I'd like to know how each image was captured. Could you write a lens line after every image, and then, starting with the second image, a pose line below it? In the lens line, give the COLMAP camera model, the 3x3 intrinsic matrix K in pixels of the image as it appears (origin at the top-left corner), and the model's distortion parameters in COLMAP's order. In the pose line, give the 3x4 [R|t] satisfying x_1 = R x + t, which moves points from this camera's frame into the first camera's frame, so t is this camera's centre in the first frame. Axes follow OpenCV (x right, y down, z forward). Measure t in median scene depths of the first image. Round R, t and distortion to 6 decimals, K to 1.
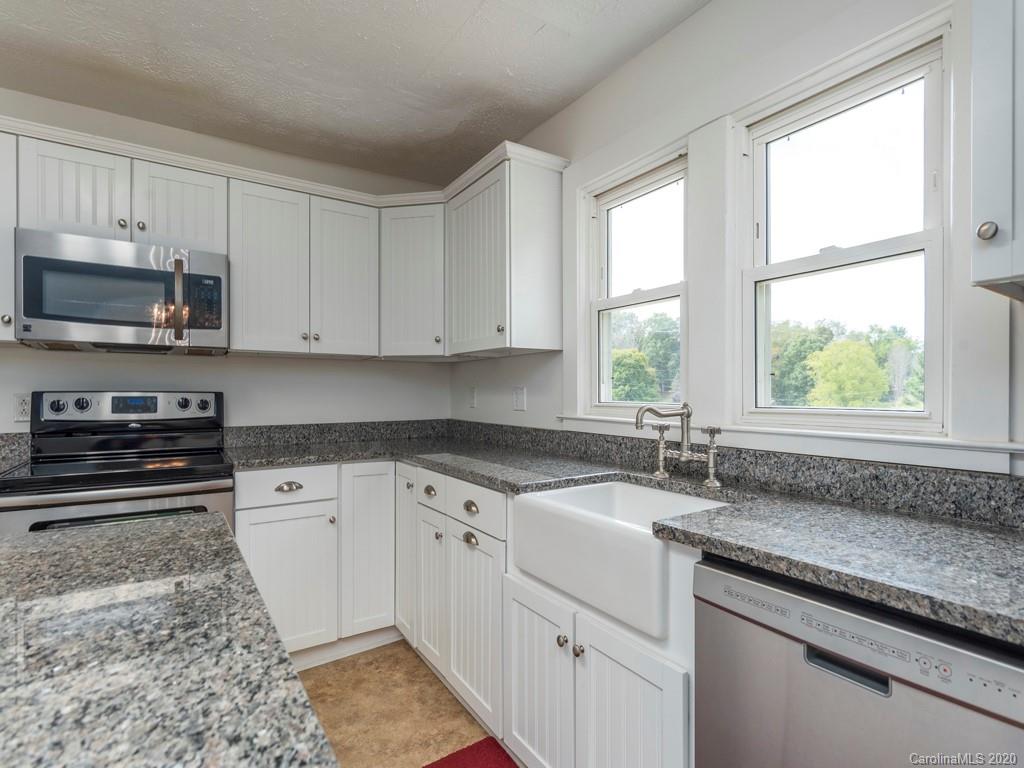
lens RADIAL K [[507.3, 0, 500.6], [0, 507.3, 392.8], [0, 0, 1]] dist [0.000888, 0.000827]
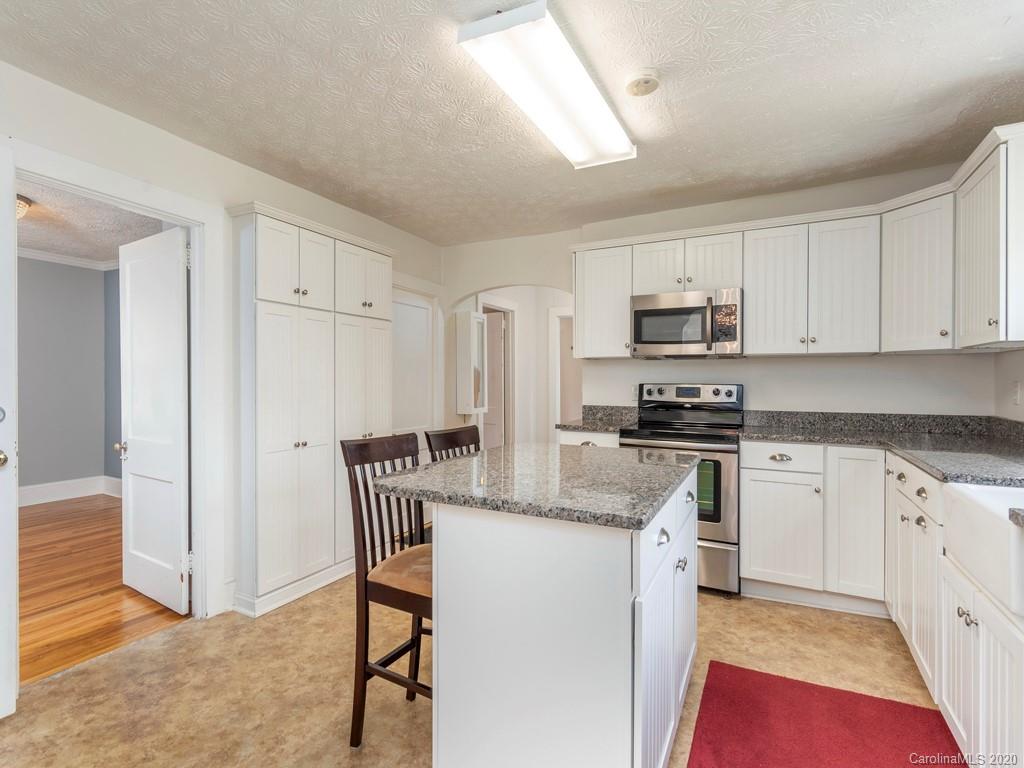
lens RADIAL K [[507.3, 0, 509.7], [0, 507.3, 382.9], [0, 0, 1]] dist [0.000888, 0.000827]
pose [[0.499324, 0.006977, -0.866387, 0.382596], [-0.005071, 0.999974, 0.005131, -0.011678], [0.866400, 0.001831, 0.499346, -0.274526]]
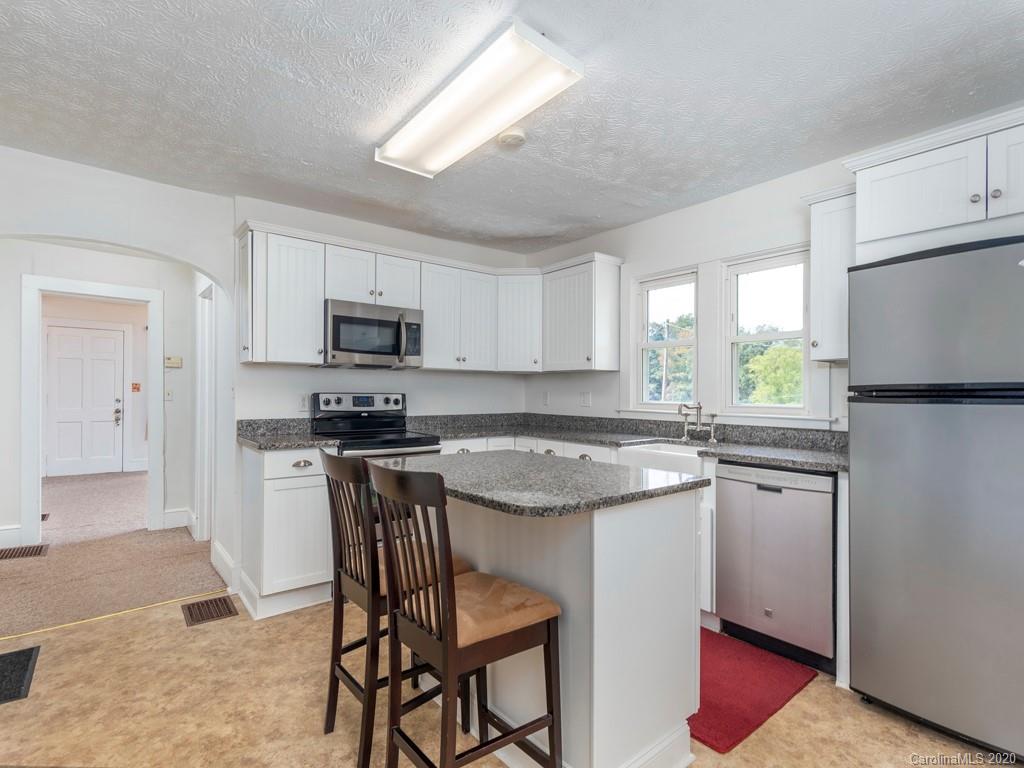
lens RADIAL K [[507.3, 0, 525.8], [0, 507.3, 386.8], [0, 0, 1]] dist [0.000888, 0.000827]
pose [[0.991741, 0.009827, 0.127879, -0.438630], [-0.008348, 0.999892, -0.012096, -0.008256], [-0.127984, 0.010929, 0.991716, -0.692788]]
